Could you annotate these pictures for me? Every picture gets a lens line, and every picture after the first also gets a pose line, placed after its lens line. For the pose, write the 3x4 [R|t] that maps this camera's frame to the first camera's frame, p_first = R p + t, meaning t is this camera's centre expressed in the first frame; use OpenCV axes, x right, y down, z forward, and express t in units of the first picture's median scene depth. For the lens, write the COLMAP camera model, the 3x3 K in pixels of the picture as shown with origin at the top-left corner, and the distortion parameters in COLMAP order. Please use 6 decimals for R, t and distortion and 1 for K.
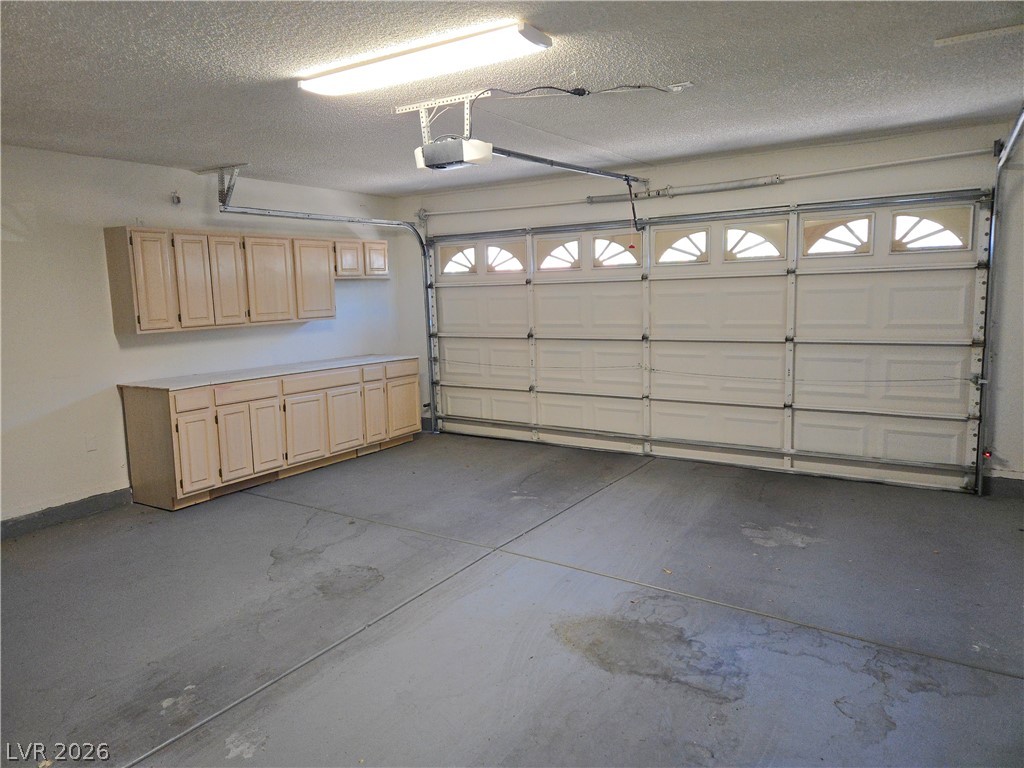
lens RADIAL K [[685.5, 0, 501.6], [0, 685.5, 386.3], [0, 0, 1]] dist [0.069934, -0.052055]
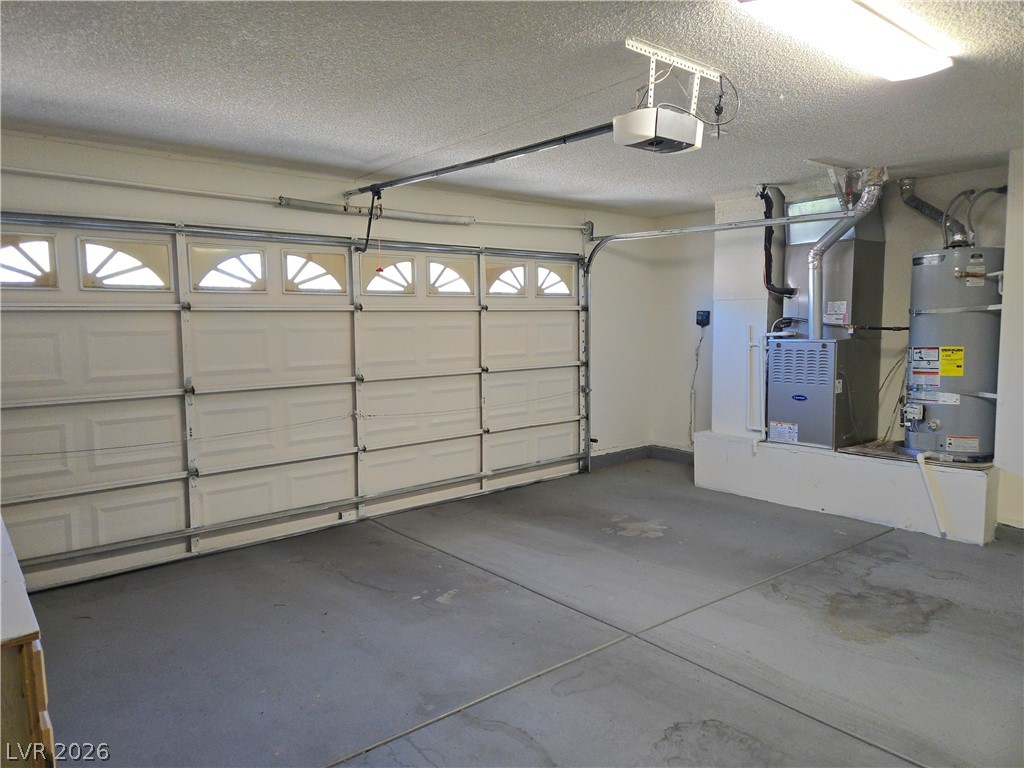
lens RADIAL K [[685.5, 0, 514.2], [0, 685.5, 391.8], [0, 0, 1]] dist [0.069934, -0.052055]
pose [[0.297114, -0.085504, 0.951006, -0.629808], [0.129535, 0.990384, 0.048575, -0.083984], [-0.946015, 0.108756, 0.305333, 0.666795]]
